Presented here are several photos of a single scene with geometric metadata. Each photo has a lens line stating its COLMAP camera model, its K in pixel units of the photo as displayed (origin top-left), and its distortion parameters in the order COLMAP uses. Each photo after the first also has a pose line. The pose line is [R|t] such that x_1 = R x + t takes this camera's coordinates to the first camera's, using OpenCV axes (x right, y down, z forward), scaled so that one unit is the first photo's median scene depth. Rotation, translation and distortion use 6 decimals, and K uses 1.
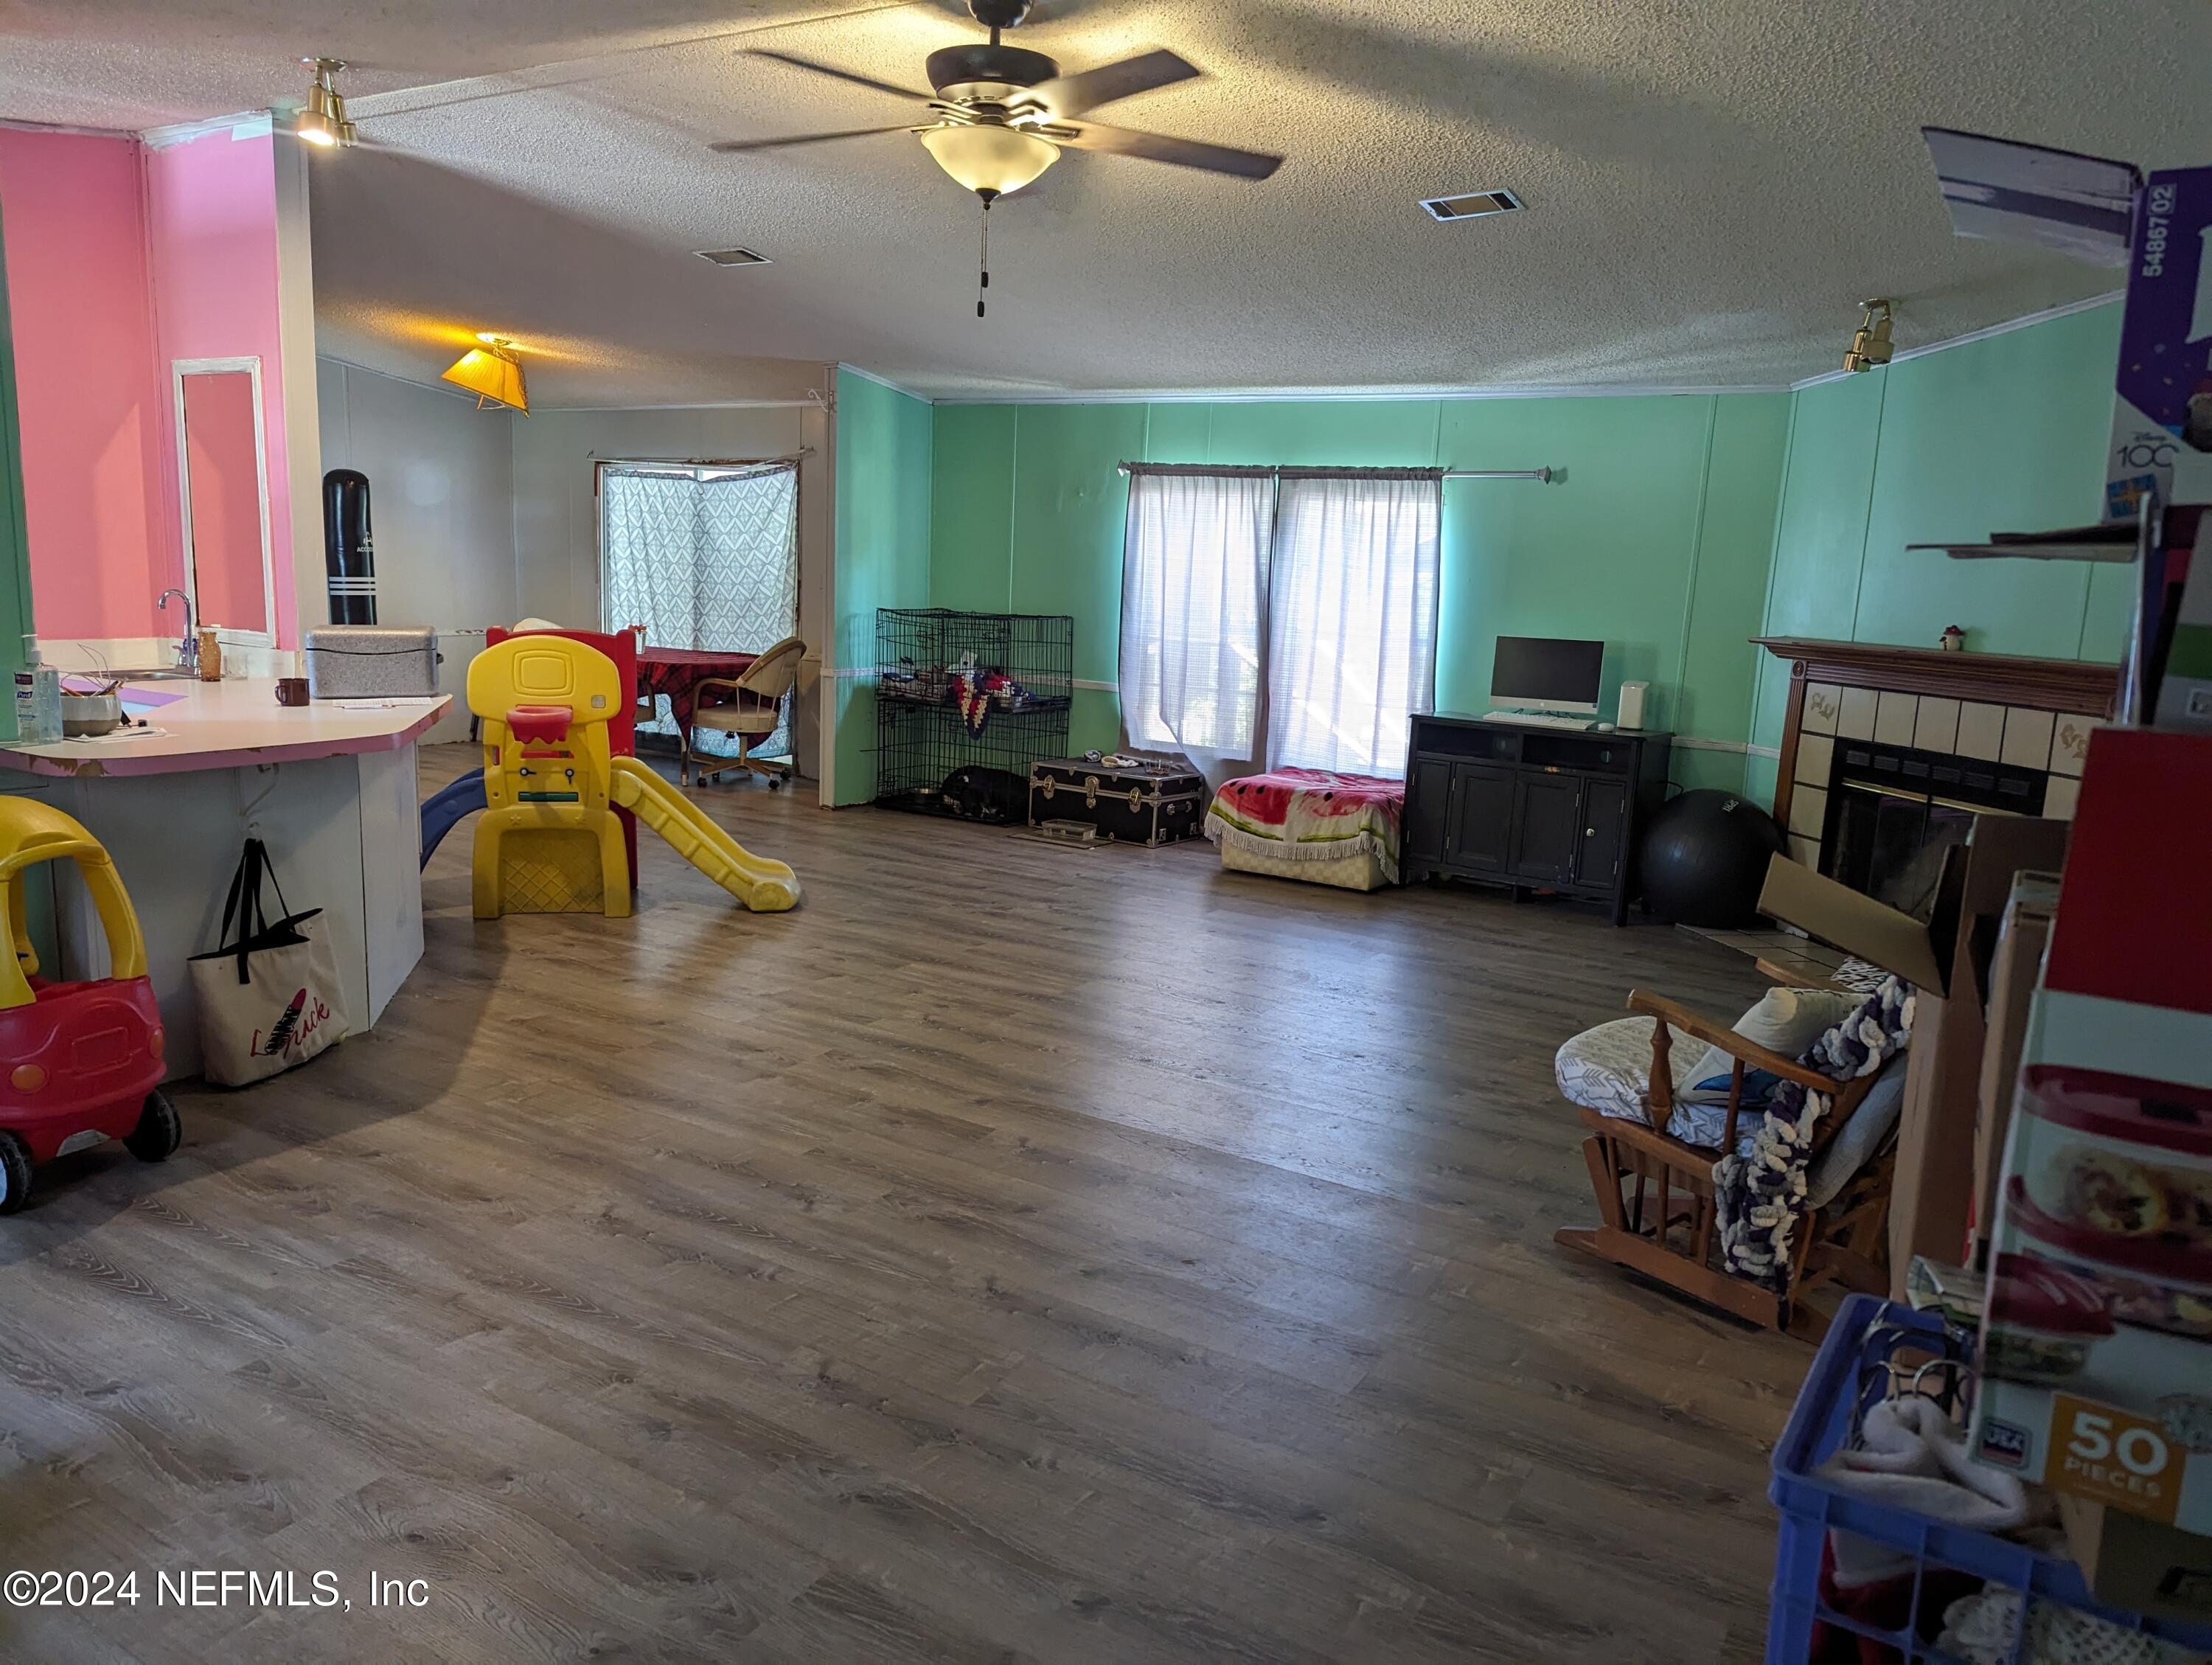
lens RADIAL K [[1570.8, 0, 1106.7], [0, 1570.8, 831.3], [0, 0, 1]] dist [0.041886, -0.022489]
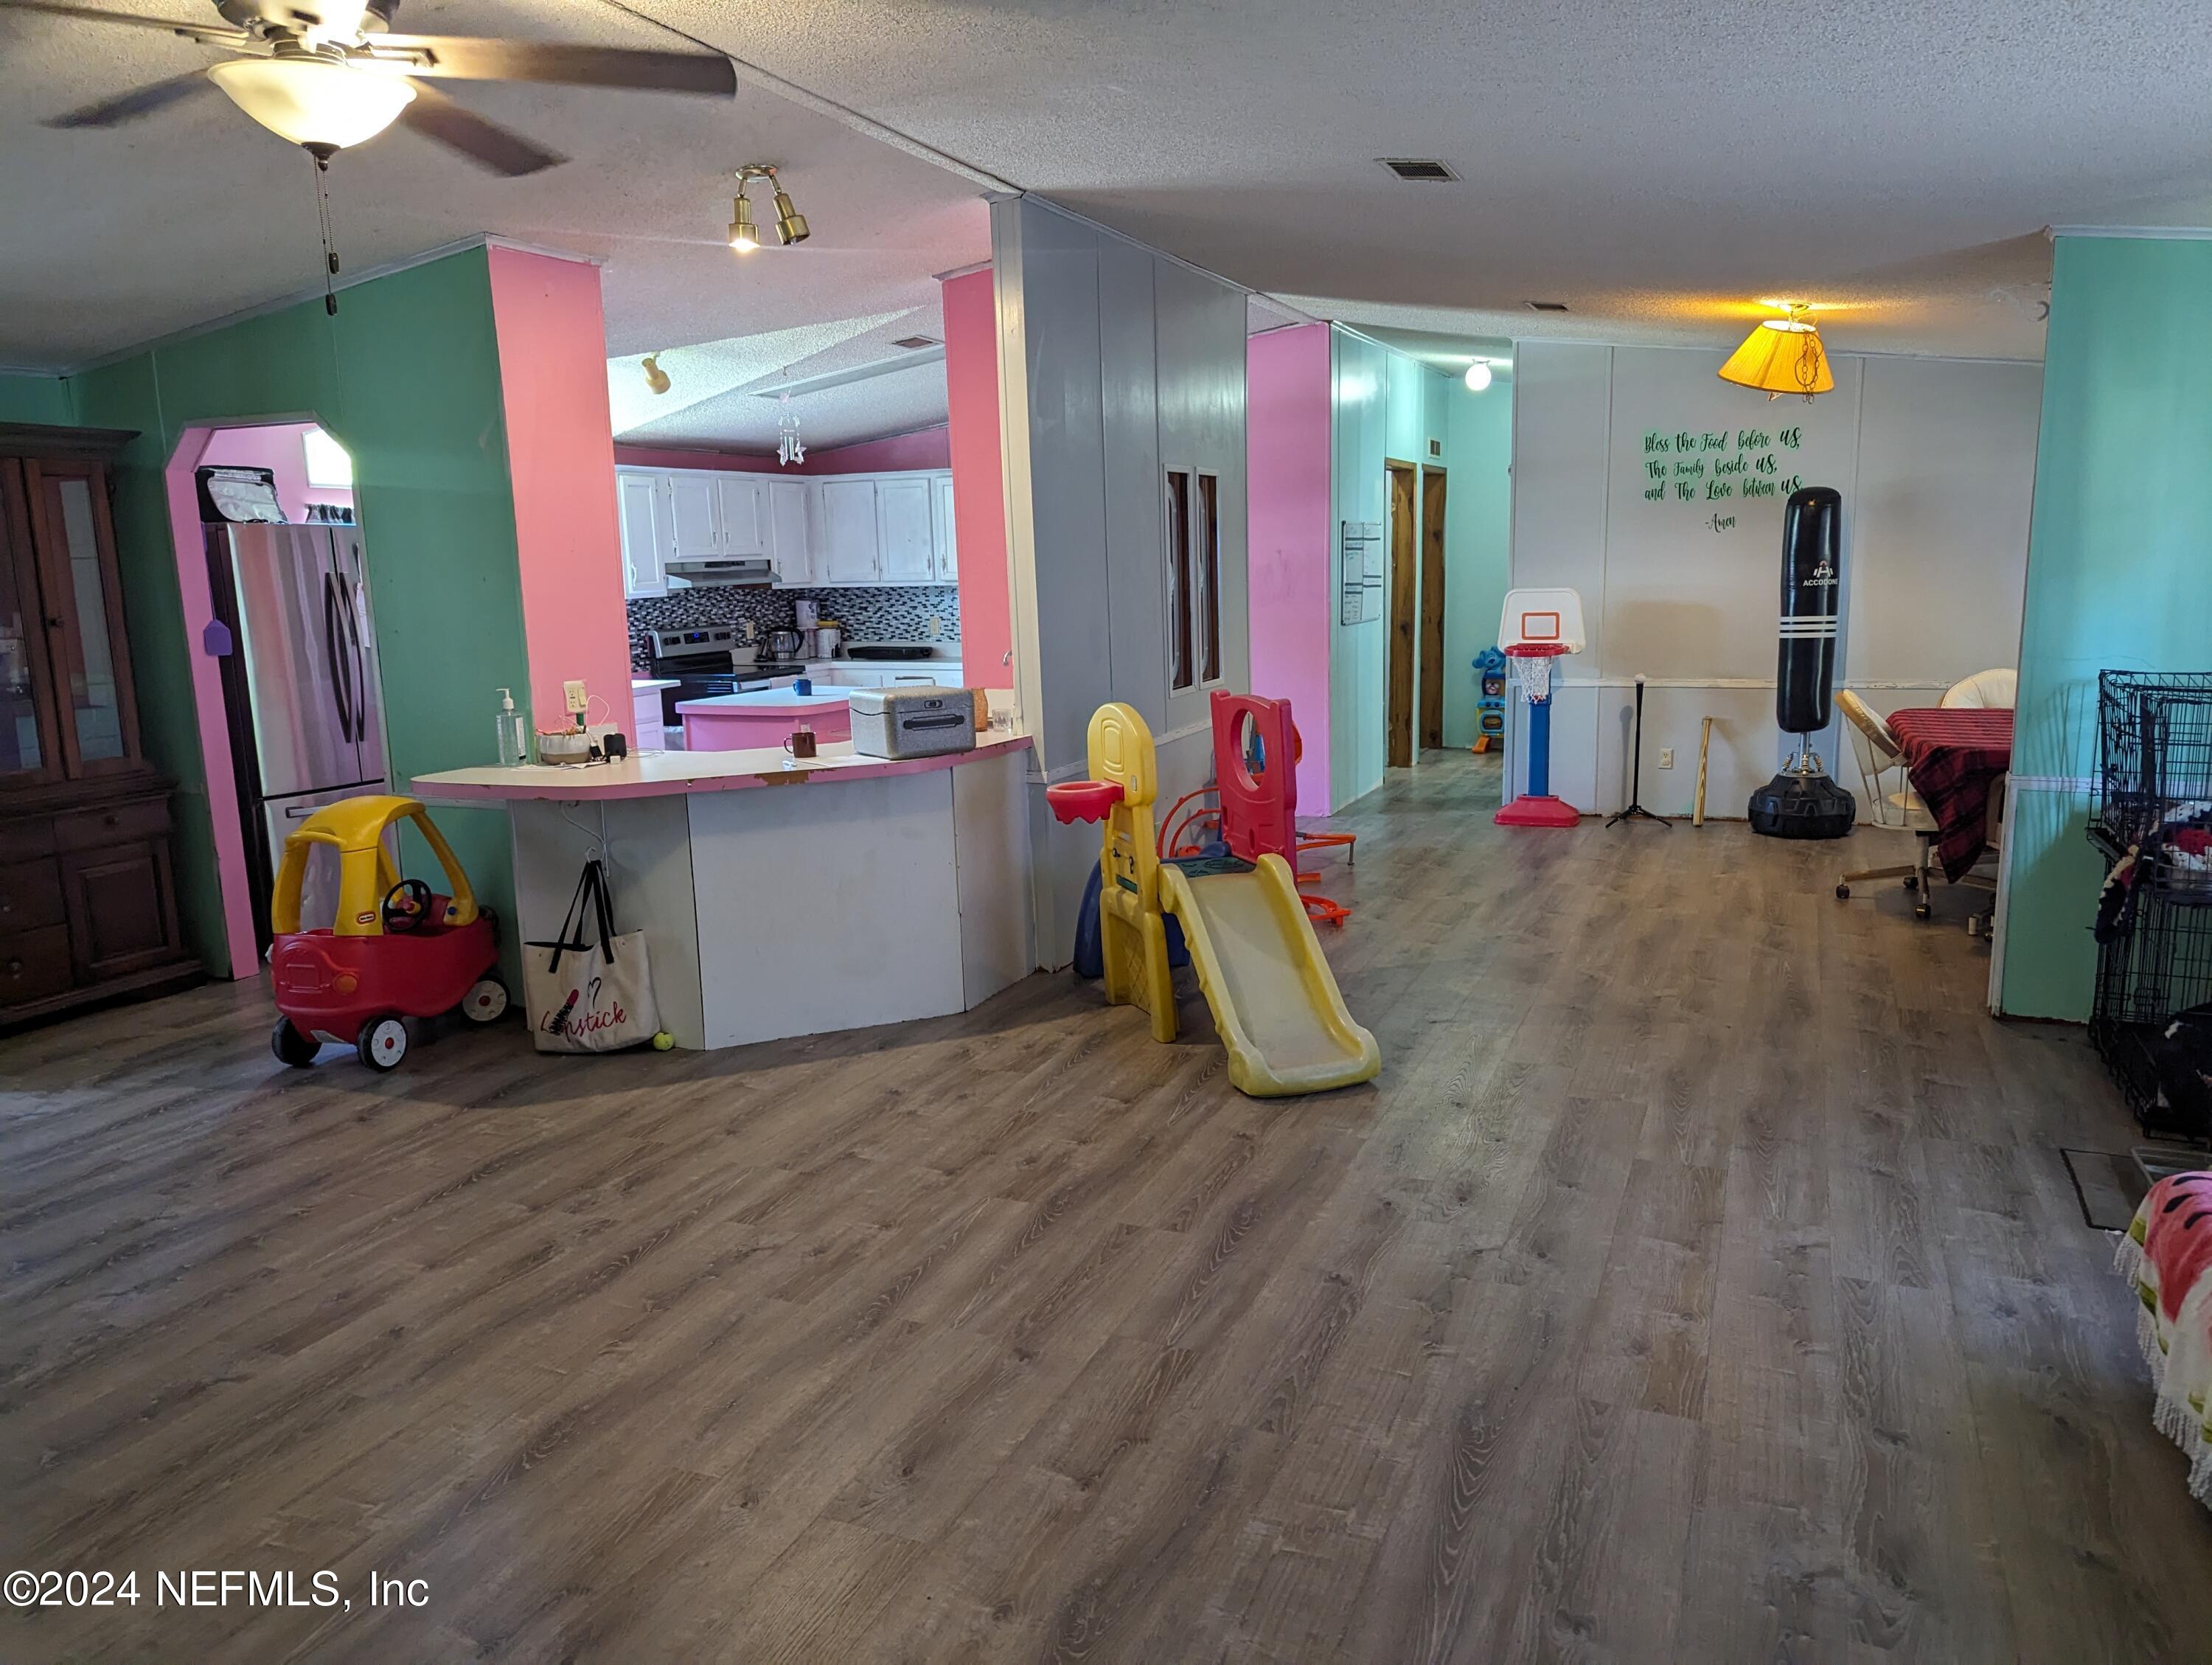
lens RADIAL K [[1570.8, 0, 1128.4], [0, 1570.8, 843.6], [0, 0, 1]] dist [0.041886, -0.022489]
pose [[0.137508, 0.137028, -0.980976, 0.651554], [-0.137800, 0.983400, 0.118050, -0.191259], [0.980868, 0.118945, 0.154108, 1.116480]]
